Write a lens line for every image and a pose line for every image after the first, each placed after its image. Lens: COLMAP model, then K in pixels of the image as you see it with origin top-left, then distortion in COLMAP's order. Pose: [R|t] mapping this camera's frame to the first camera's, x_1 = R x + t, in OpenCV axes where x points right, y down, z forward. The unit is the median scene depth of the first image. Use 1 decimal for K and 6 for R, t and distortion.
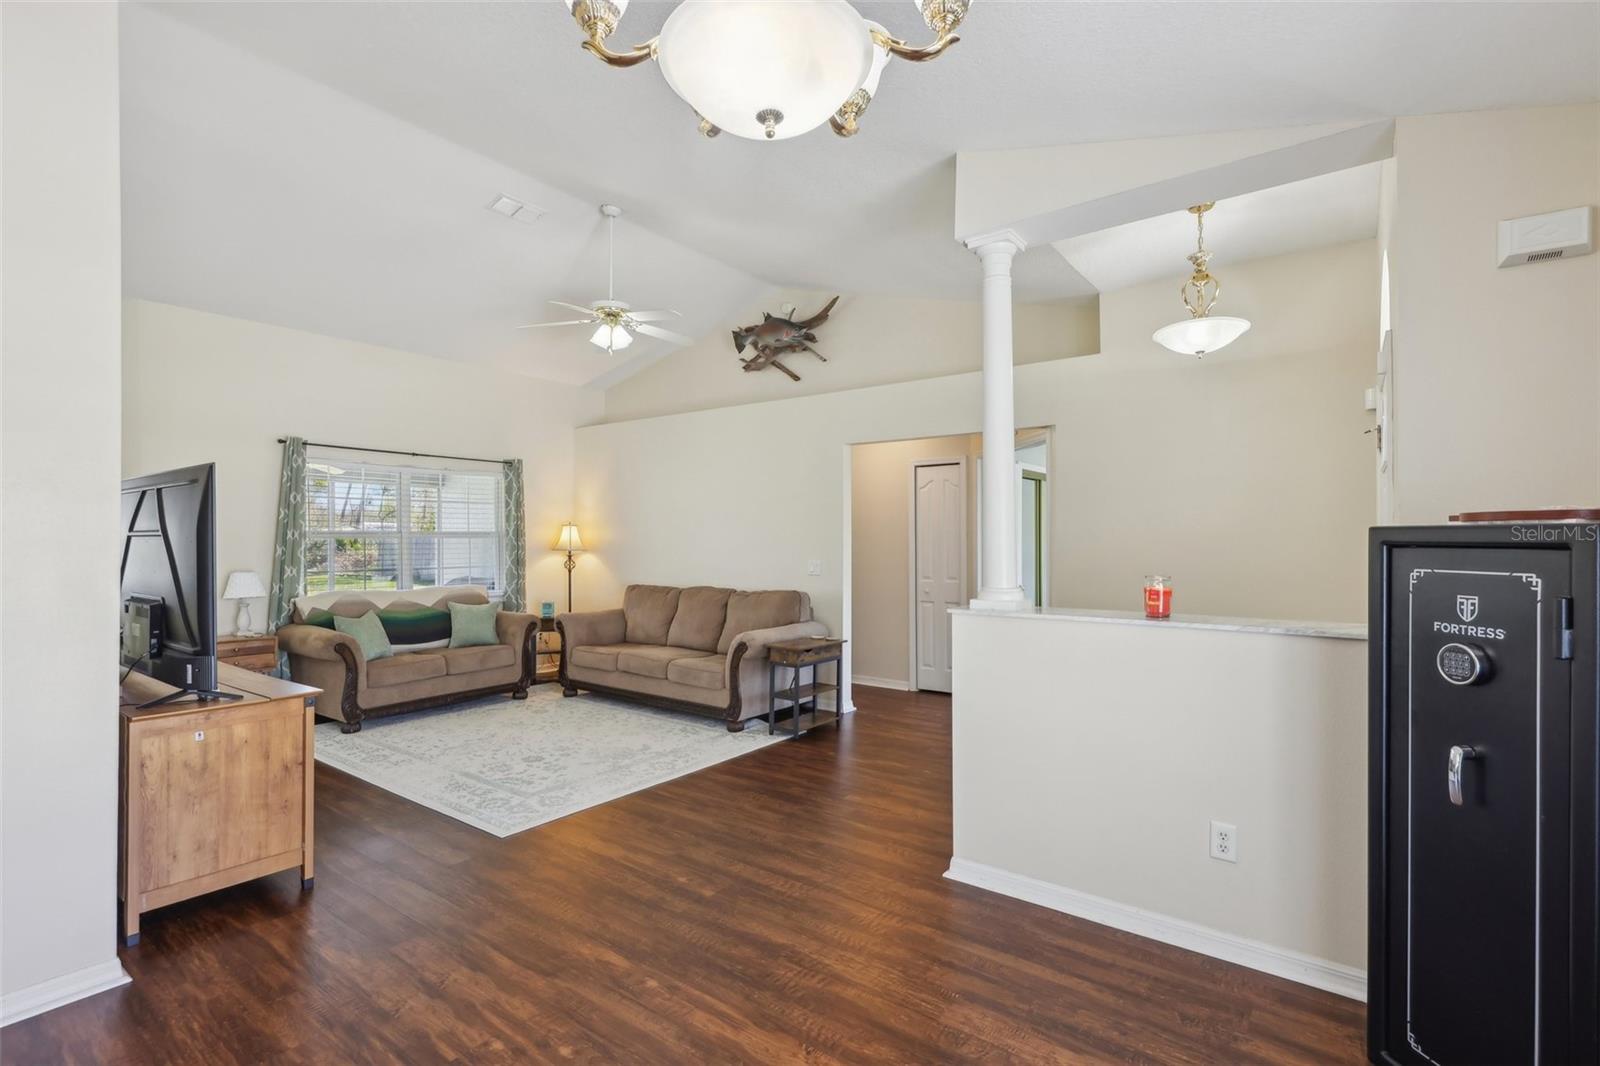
lens RADIAL K [[736.7, 0, 798.1], [0, 736.7, 517.9], [0, 0, 1]] dist [0.010338, -0.000199]
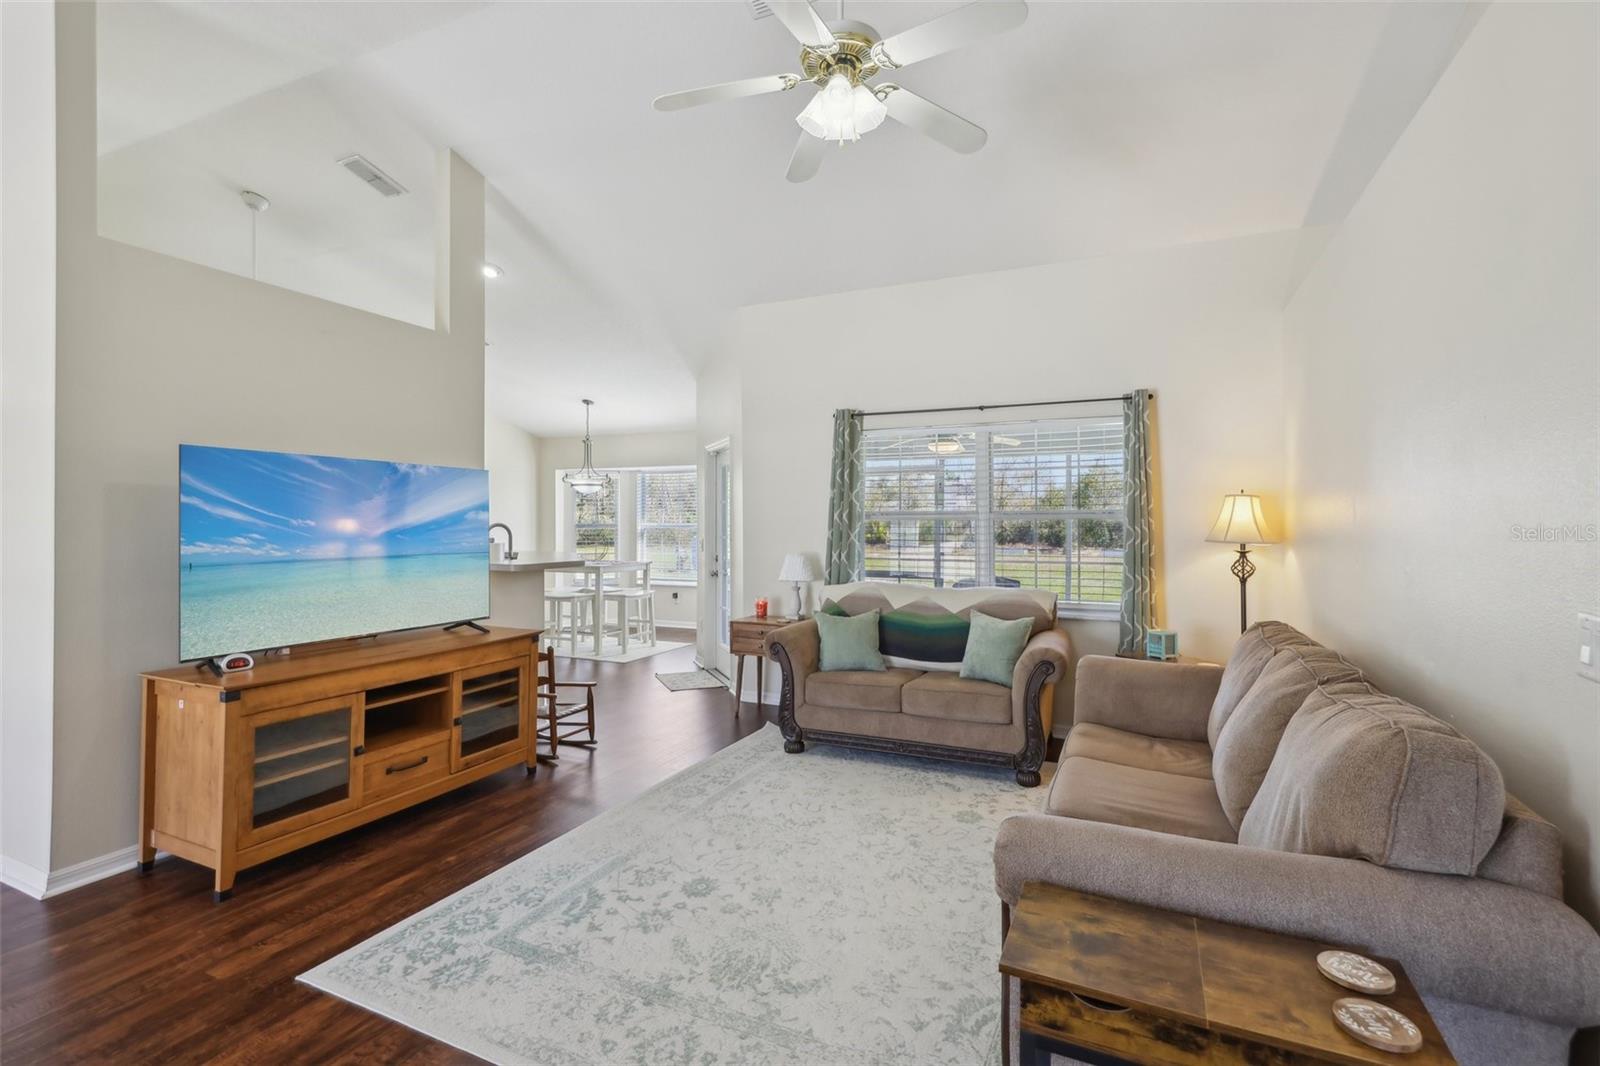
lens RADIAL K [[736.7, 0, 798.1], [0, 736.7, 517.9], [0, 0, 1]] dist [0.010338, -0.000199]
pose [[0.214297, -0.005268, -0.976754, 0.213574], [0.025314, 0.999680, 0.000163, 0.026446], [0.976440, -0.024760, 0.214362, 0.843105]]
